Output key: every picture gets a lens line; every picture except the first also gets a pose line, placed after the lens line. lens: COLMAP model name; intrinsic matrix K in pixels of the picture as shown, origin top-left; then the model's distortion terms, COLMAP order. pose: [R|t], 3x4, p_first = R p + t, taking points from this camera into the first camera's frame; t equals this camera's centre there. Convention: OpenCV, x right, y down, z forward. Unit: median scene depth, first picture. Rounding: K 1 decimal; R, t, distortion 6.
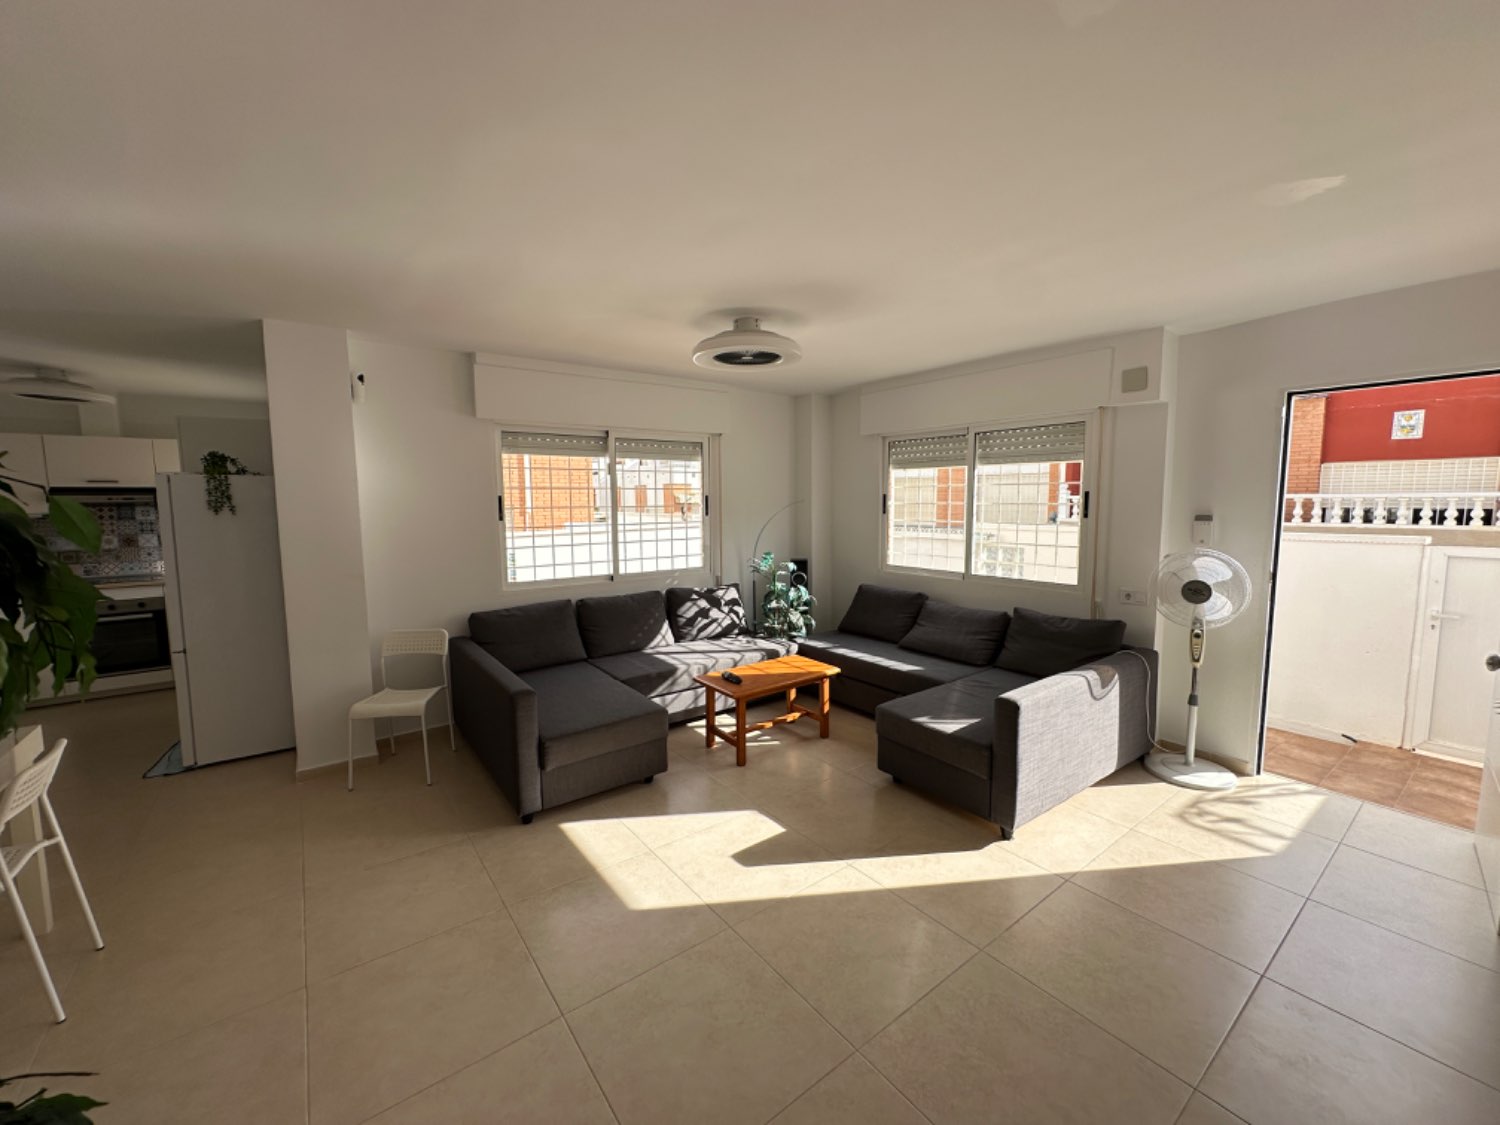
lens RADIAL K [[598.1, 0, 750.0], [0, 598.1, 558.7], [0, 0, 1]] dist [-0.002326, 0.000114]
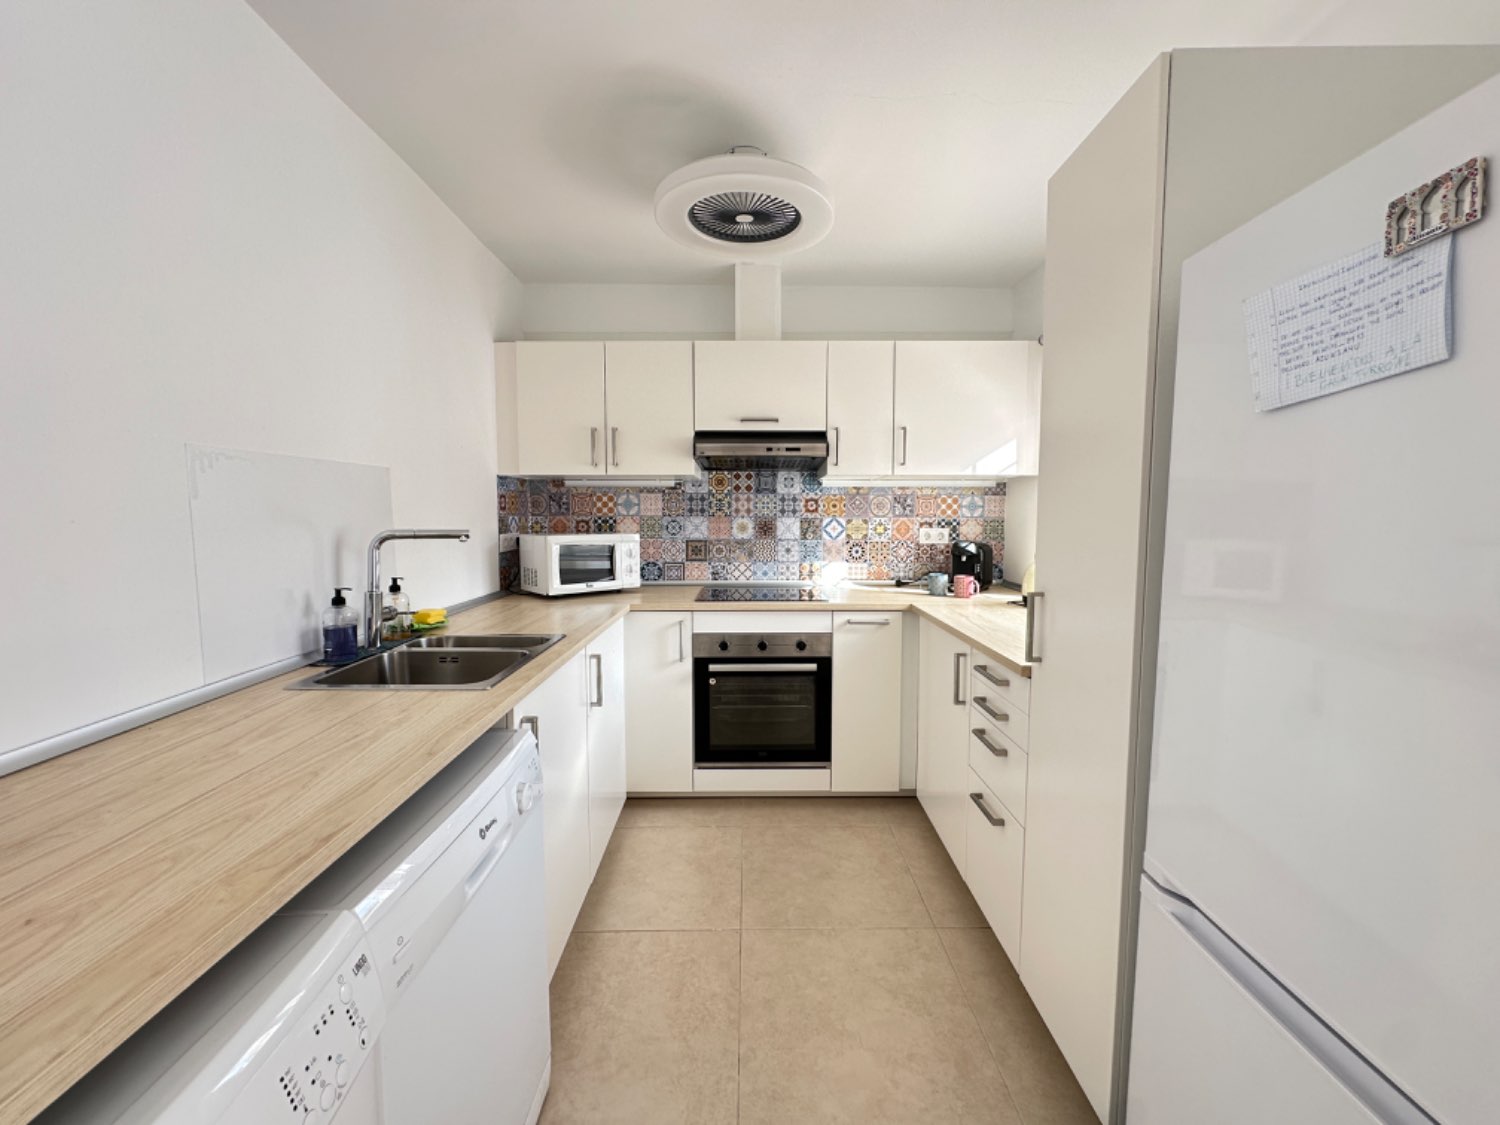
lens RADIAL K [[598.1, 0, 743.3], [0, 598.1, 561.3], [0, 0, 1]] dist [-0.002326, 0.000114]
pose [[0.795907, 0.059390, -0.602499, -0.782633], [-0.066496, 0.997731, 0.010508, -0.000526], [0.601756, 0.031701, 0.798051, 0.567246]]
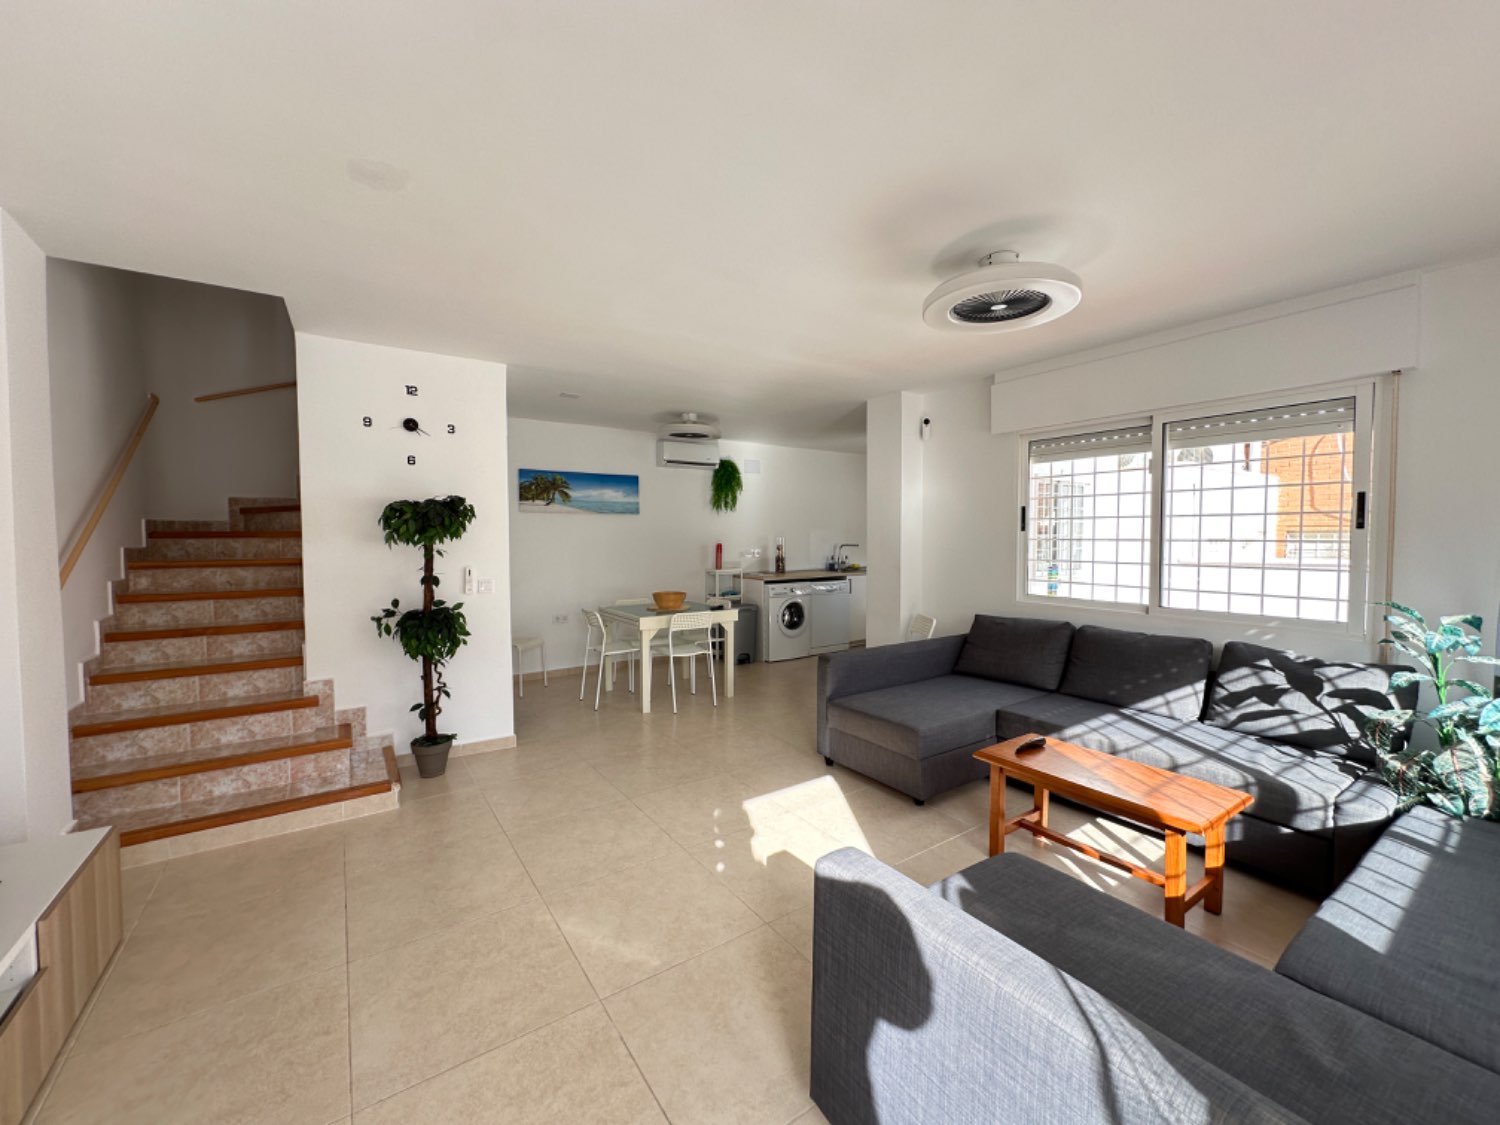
lens RADIAL K [[598.1, 0, 754.1], [0, 598.1, 561.7], [0, 0, 1]] dist [-0.002326, 0.000114]
pose [[-0.026827, 0.052123, -0.998280, 0.542022], [-0.097594, 0.993732, 0.054509, -0.021476], [0.994865, 0.098888, -0.021572, 0.525762]]
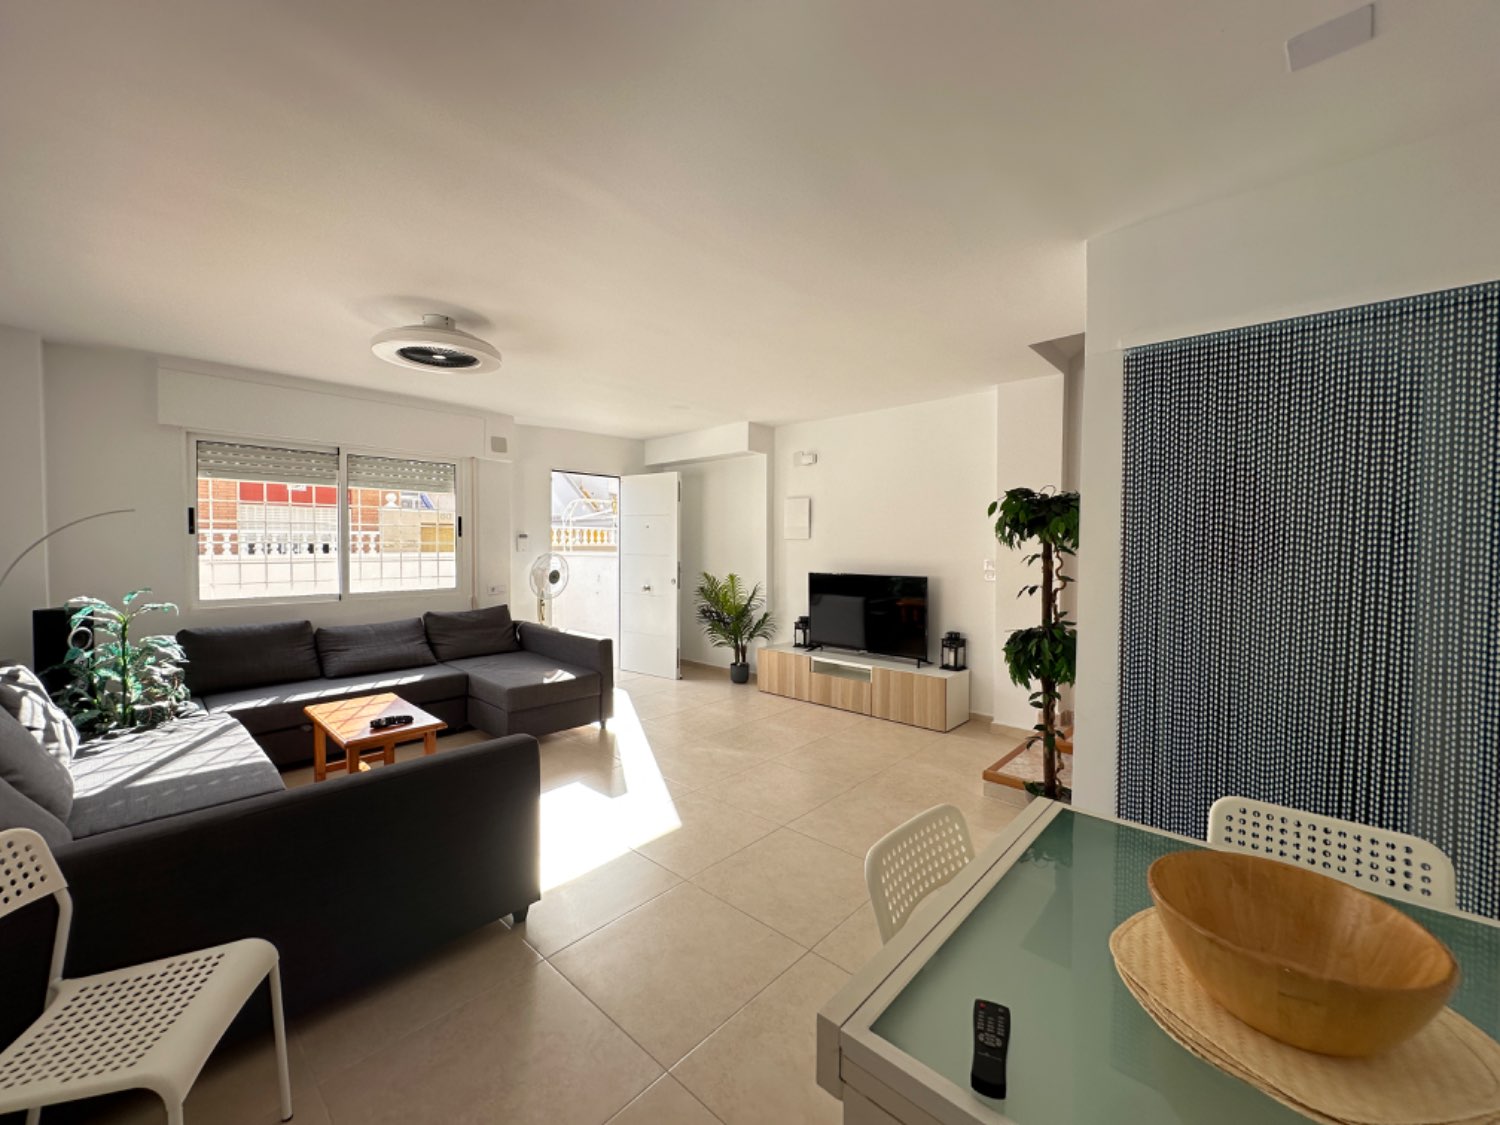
lens RADIAL K [[598.1, 0, 749.3], [0, 598.1, 560.9], [0, 0, 1]] dist [-0.002326, 0.000114]
pose [[-0.180212, -0.021779, 0.983387, -0.730363], [0.095309, 0.994664, 0.039494, -0.004267], [-0.978999, 0.100843, -0.177175, 0.510520]]
